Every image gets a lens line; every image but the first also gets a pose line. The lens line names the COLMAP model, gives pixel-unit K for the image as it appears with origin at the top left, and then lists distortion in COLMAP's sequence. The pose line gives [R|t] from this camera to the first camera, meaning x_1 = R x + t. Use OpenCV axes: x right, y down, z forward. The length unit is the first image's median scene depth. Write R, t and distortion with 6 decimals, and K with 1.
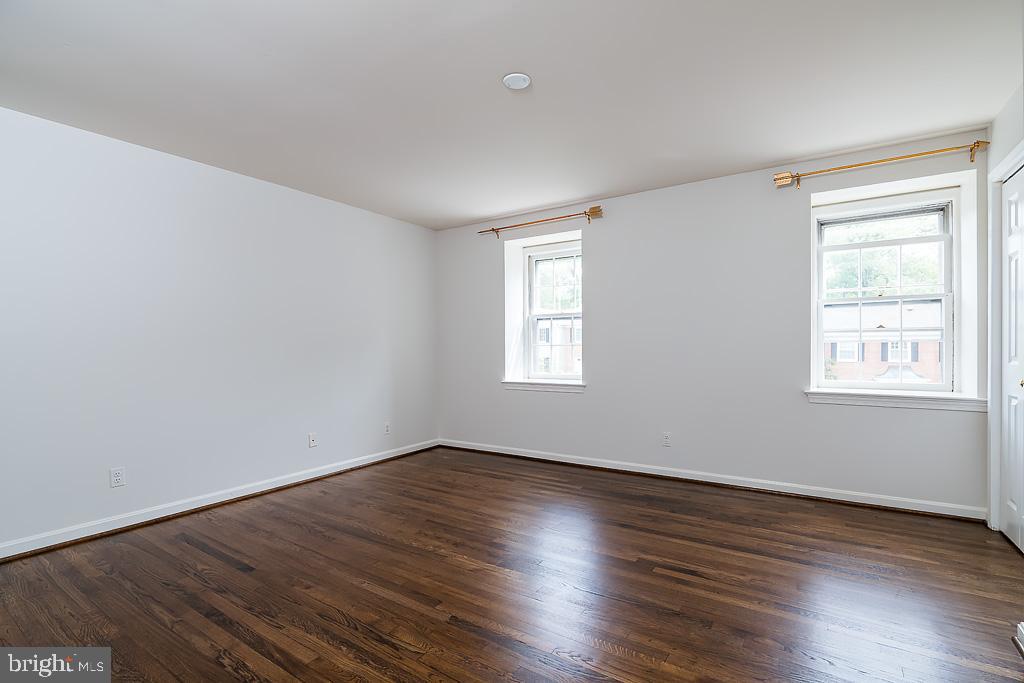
lens RADIAL K [[473.0, 0, 542.7], [0, 473.0, 348.8], [0, 0, 1]] dist [-0.017723, 0.001650]
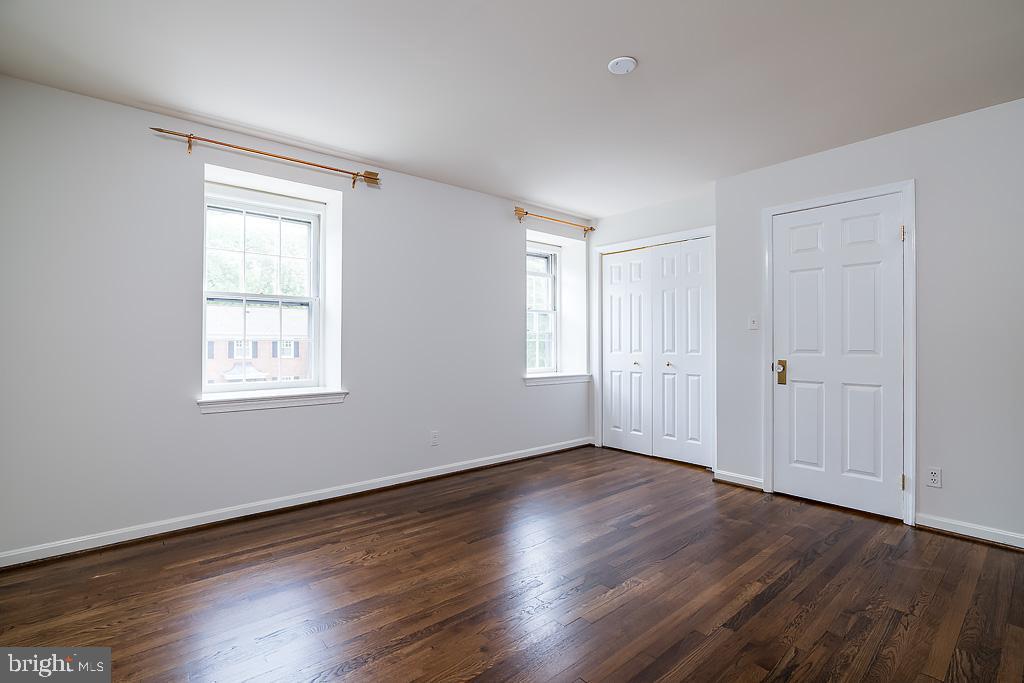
lens RADIAL K [[473.0, 0, 493.3], [0, 473.0, 340.9], [0, 0, 1]] dist [-0.017723, 0.001650]
pose [[0.321738, 0.010570, 0.946770, -0.683244], [0.001837, 0.999929, -0.011787, 0.002181], [-0.946827, 0.005531, 0.321696, 0.622239]]
